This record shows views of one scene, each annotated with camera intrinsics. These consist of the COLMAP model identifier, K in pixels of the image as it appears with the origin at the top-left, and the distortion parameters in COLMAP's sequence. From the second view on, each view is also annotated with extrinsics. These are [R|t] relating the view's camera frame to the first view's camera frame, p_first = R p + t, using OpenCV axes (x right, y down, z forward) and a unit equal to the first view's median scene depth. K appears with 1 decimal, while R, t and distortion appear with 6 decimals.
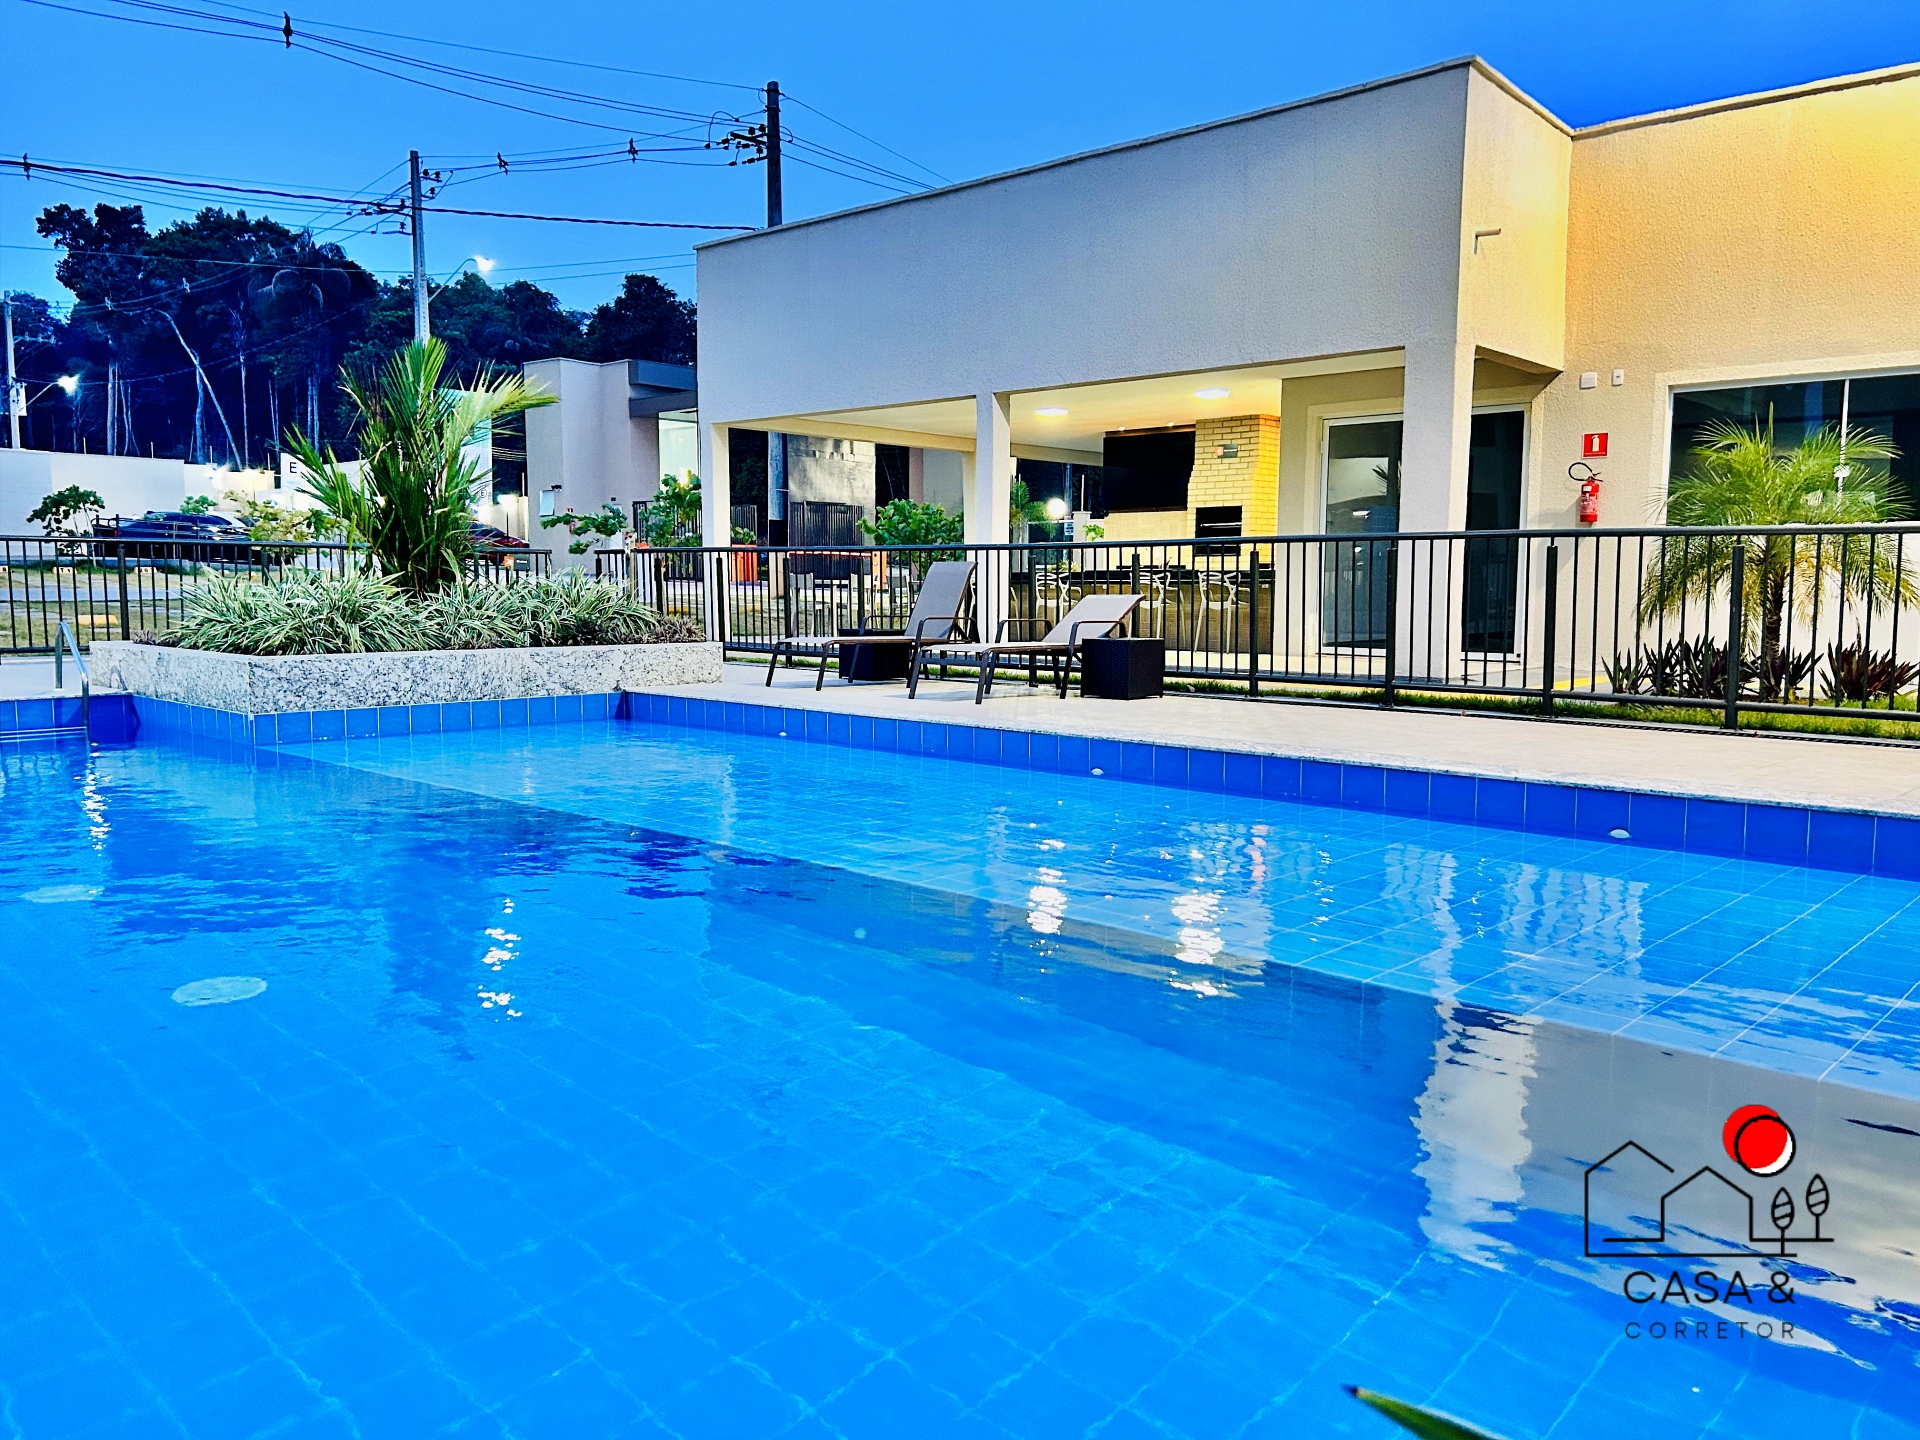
lens RADIAL K [[1463.5, 0, 956.6], [0, 1463.5, 712.5], [0, 0, 1]] dist [0.054871, -0.022005]
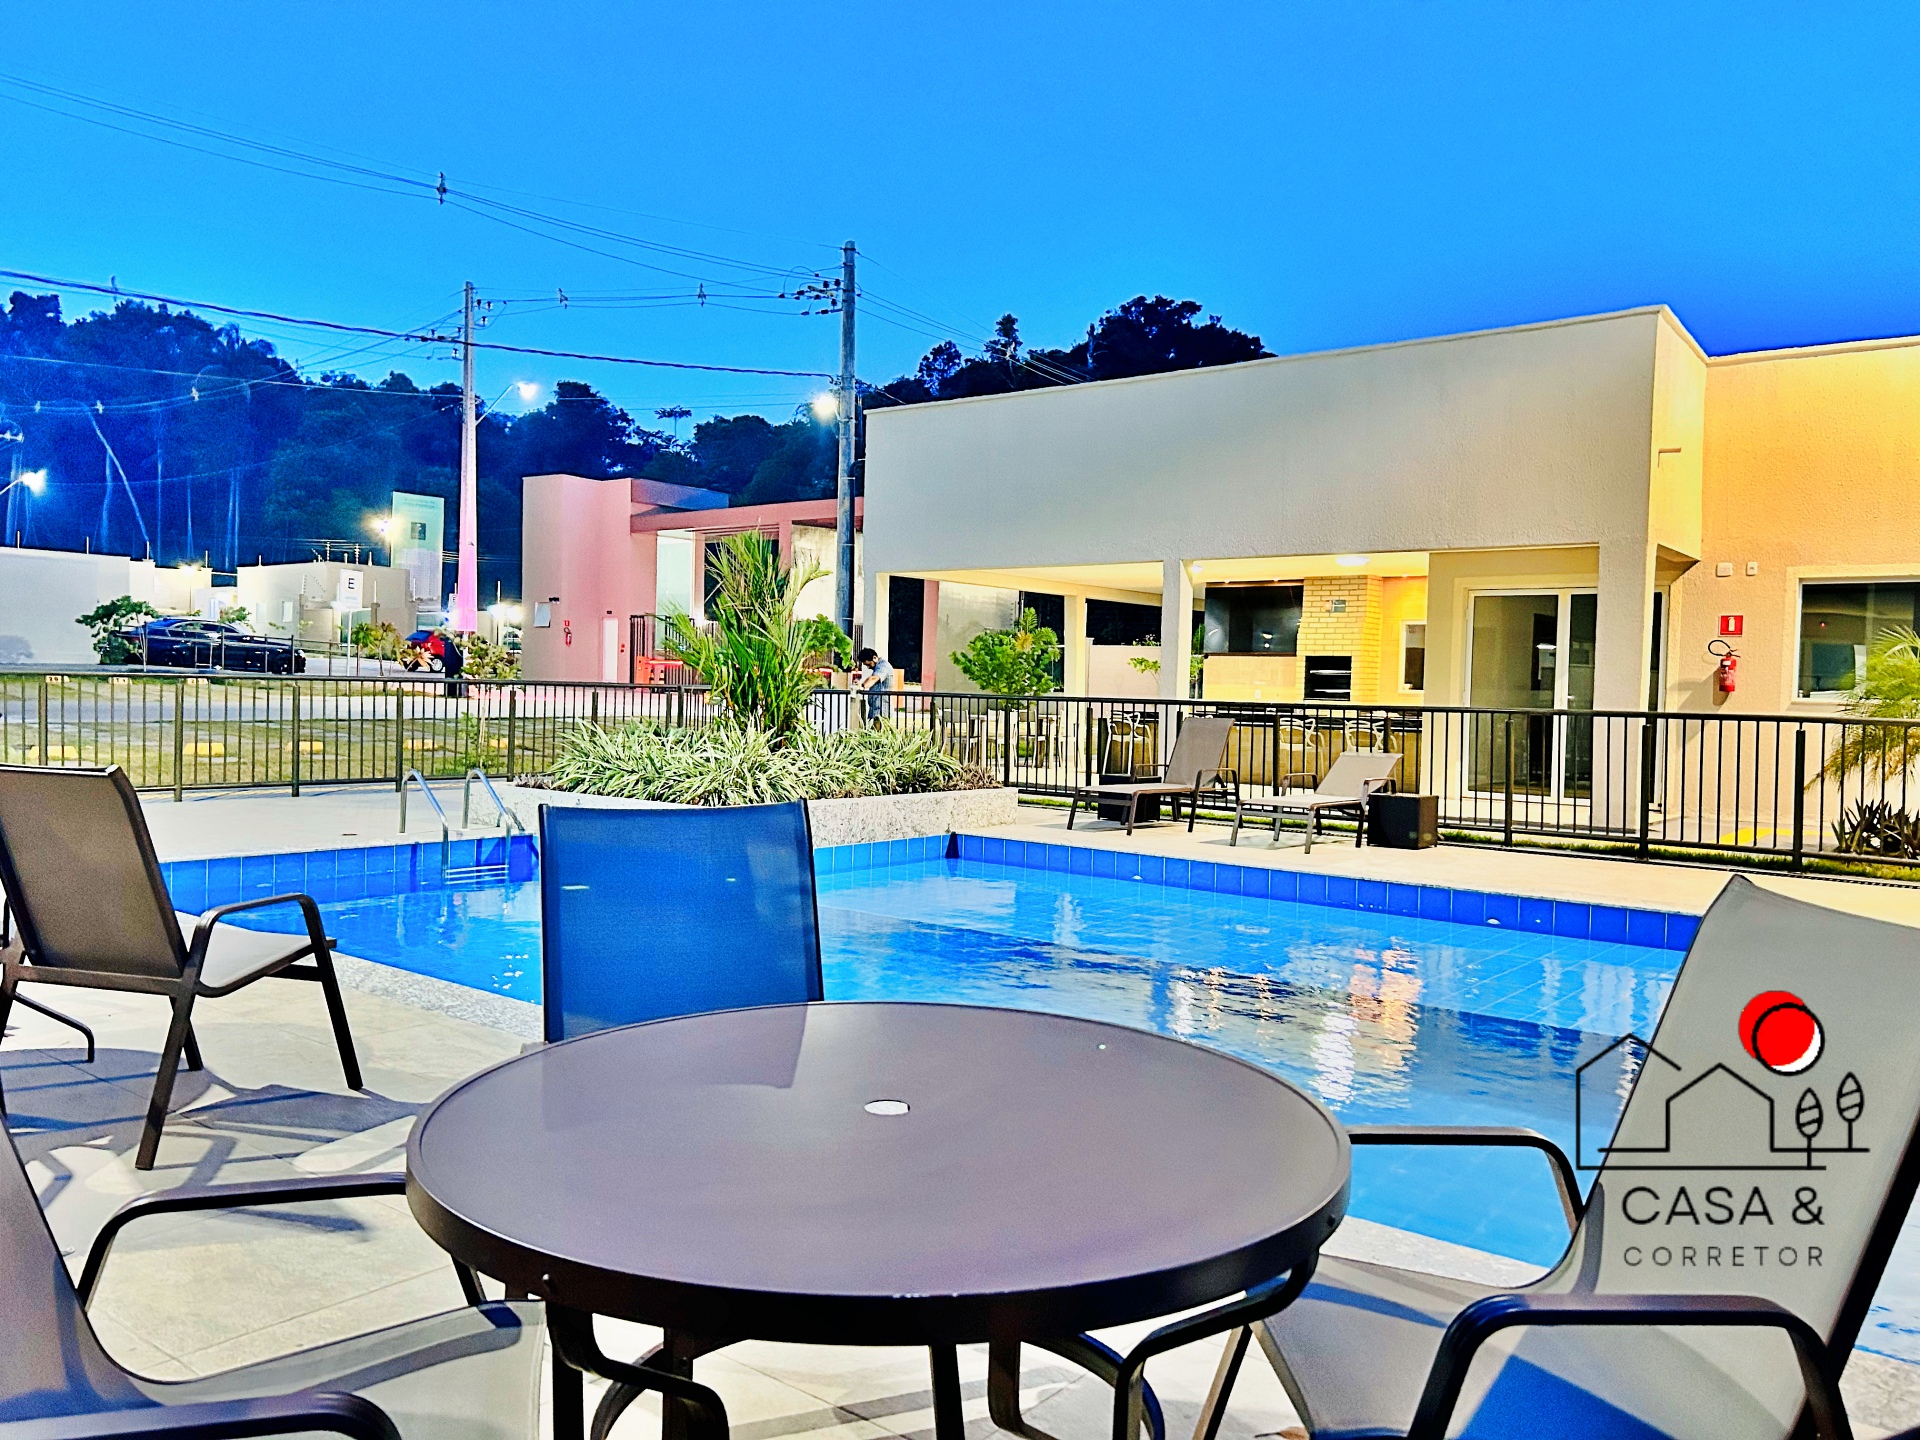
lens RADIAL K [[1463.5, 0, 966.8], [0, 1463.5, 709.3], [0, 0, 1]] dist [0.054871, -0.022005]
pose [[0.996313, 0.019938, 0.083445, -0.243352], [-0.013739, 0.997148, -0.074215, -0.020478], [-0.084687, 0.072795, 0.993745, -0.087571]]
